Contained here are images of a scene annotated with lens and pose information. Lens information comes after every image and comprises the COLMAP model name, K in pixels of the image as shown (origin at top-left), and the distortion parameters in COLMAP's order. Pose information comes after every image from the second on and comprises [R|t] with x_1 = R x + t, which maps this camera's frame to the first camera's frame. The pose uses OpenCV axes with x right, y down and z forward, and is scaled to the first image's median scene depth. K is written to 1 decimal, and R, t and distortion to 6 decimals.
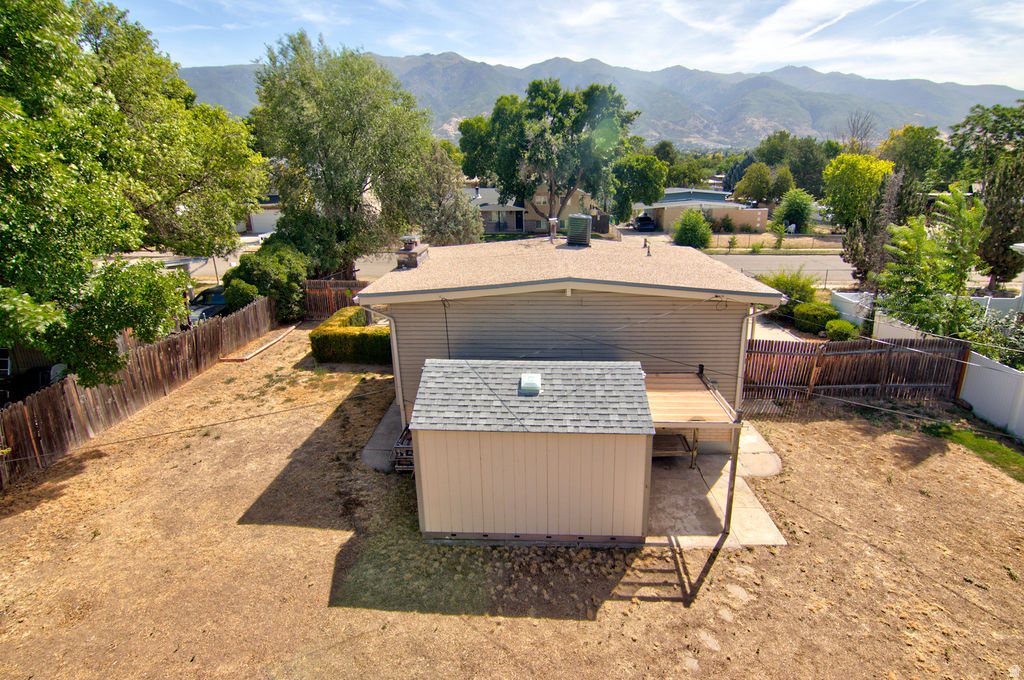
lens RADIAL K [[525.5, 0, 452.1], [0, 525.5, 283.6], [0, 0, 1]] dist [0.000852, -0.000145]
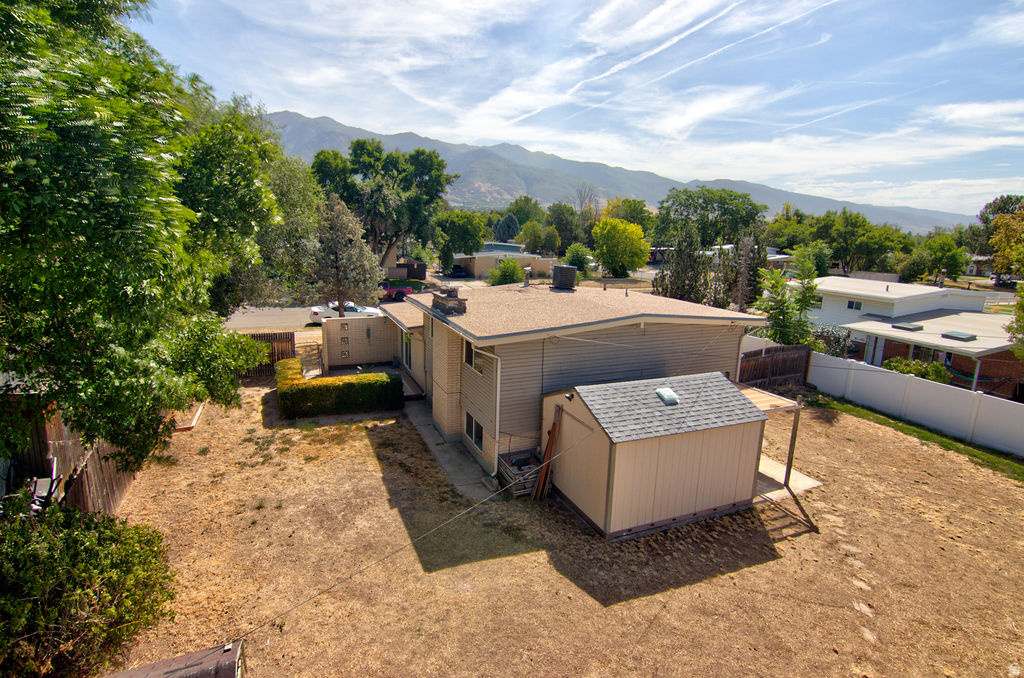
lens RADIAL K [[510.2, 0, 445.5], [0, 510.2, 281.7], [0, 0, 1]] dist [0.001502, -0.000016]
pose [[0.911608, -0.015598, 0.410764, -0.625219], [0.053702, 0.995235, -0.081387, -0.011725], [-0.407537, 0.096252, 0.908102, 0.040390]]
